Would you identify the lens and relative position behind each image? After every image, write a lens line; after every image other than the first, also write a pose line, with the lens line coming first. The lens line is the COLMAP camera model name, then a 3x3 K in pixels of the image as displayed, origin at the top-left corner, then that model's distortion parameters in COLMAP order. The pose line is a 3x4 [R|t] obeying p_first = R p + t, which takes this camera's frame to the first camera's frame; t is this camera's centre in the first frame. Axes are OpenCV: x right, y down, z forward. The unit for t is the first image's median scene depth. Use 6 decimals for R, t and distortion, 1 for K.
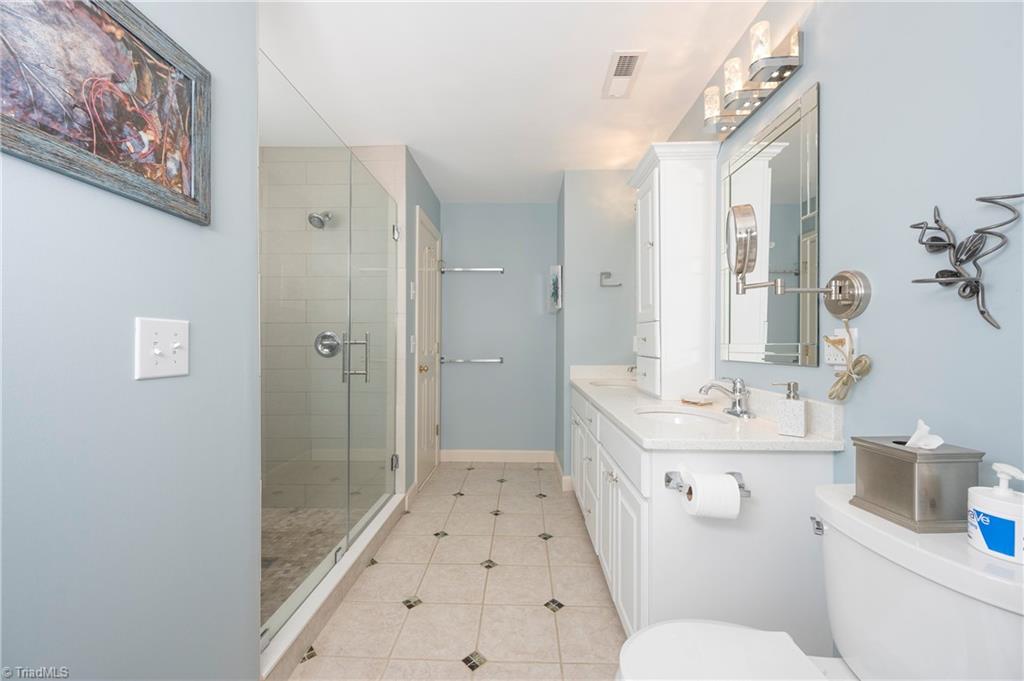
lens RADIAL K [[404.3, 0, 513.2], [0, 404.3, 339.3], [0, 0, 1]] dist [-0.004358, -0.000030]
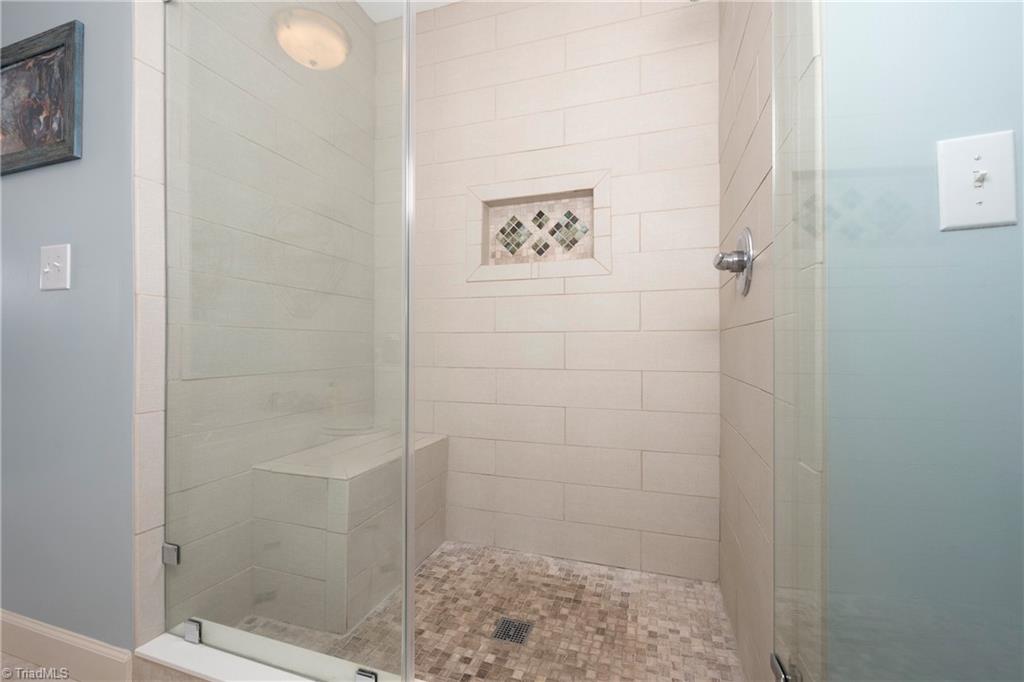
lens RADIAL K [[428.1, 0, 515.1], [0, 428.1, 339.3], [0, 0, 1]] dist [-0.001244, -0.000077]
pose [[-0.293813, -0.012854, -0.955776, 0.005135], [0.007493, 0.999848, -0.015751, 0.085334], [0.955833, -0.011790, -0.293672, 0.835129]]
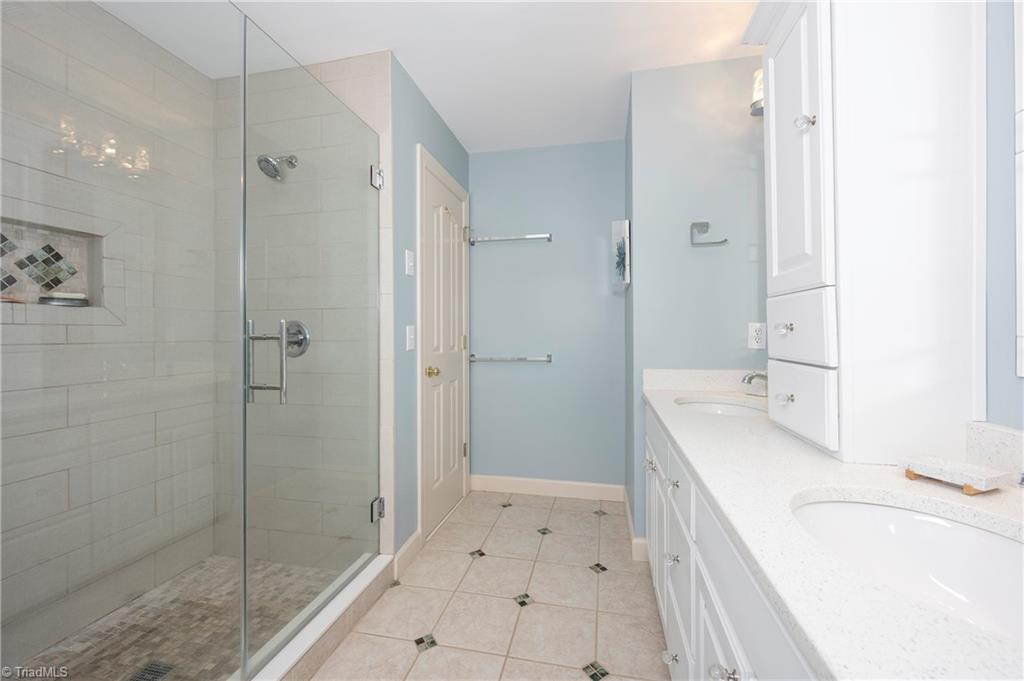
lens RADIAL K [[407.5, 0, 514.4], [0, 407.5, 330.3], [0, 0, 1]] dist [-0.002506, 0.000027]
pose [[0.981931, -0.008539, -0.189049, 0.064050], [0.008271, 0.999963, -0.002206, 0.001412], [0.189061, 0.000602, 0.981965, 0.325407]]
